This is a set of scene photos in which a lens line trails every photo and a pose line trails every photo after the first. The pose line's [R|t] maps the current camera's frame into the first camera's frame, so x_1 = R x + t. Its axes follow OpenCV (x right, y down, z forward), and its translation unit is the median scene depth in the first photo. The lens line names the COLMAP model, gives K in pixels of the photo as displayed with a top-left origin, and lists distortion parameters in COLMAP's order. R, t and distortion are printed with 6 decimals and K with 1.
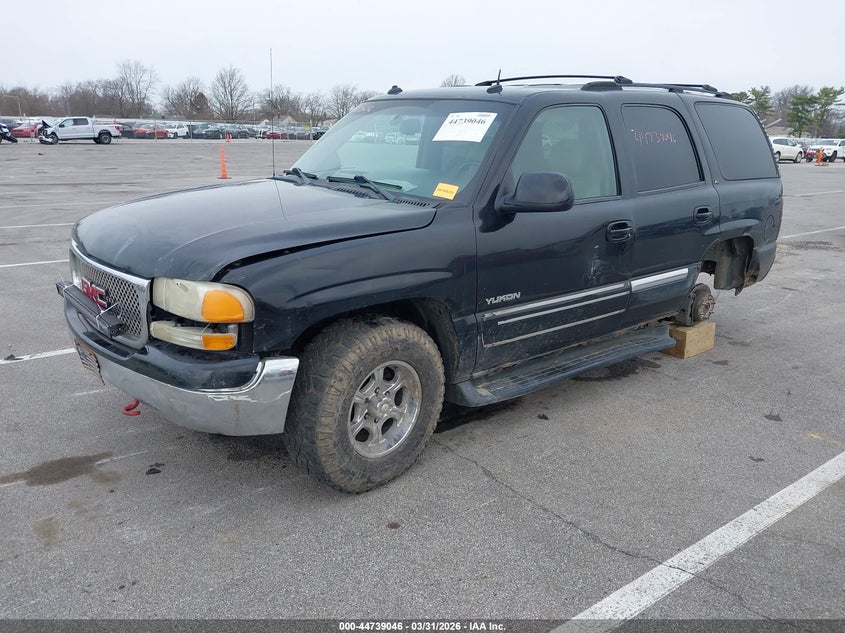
lens RADIAL K [[729.4, 0, 422.5], [0, 729.4, 316.5], [0, 0, 1]] dist [0.017083, -0.003307]
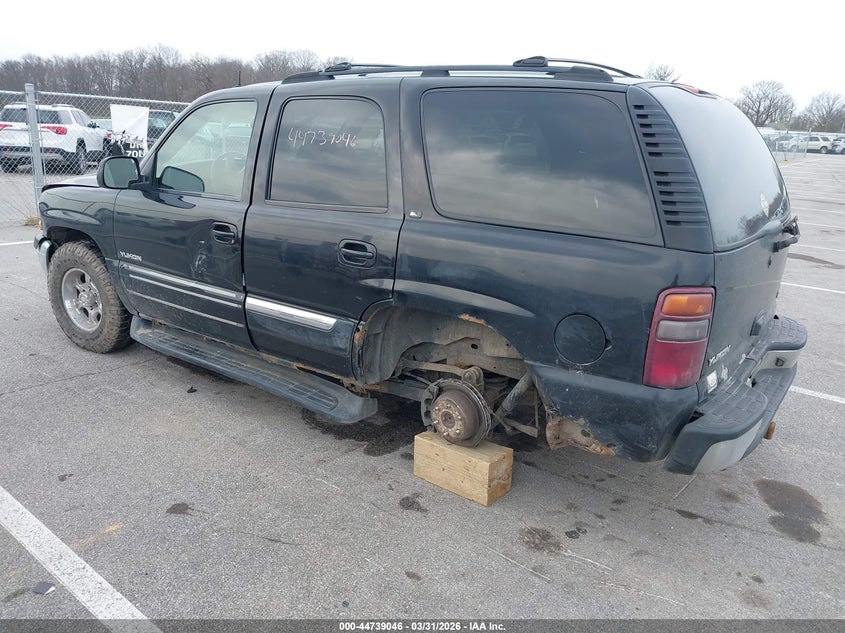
lens RADIAL K [[729.4, 0, 422.5], [0, 729.4, 316.5], [0, 0, 1]] dist [0.017083, -0.003307]
pose [[0.164115, 0.244678, -0.955614, 1.187464], [-0.279339, 0.940623, 0.192867, -0.259274], [0.946063, 0.235288, 0.222719, 1.025265]]
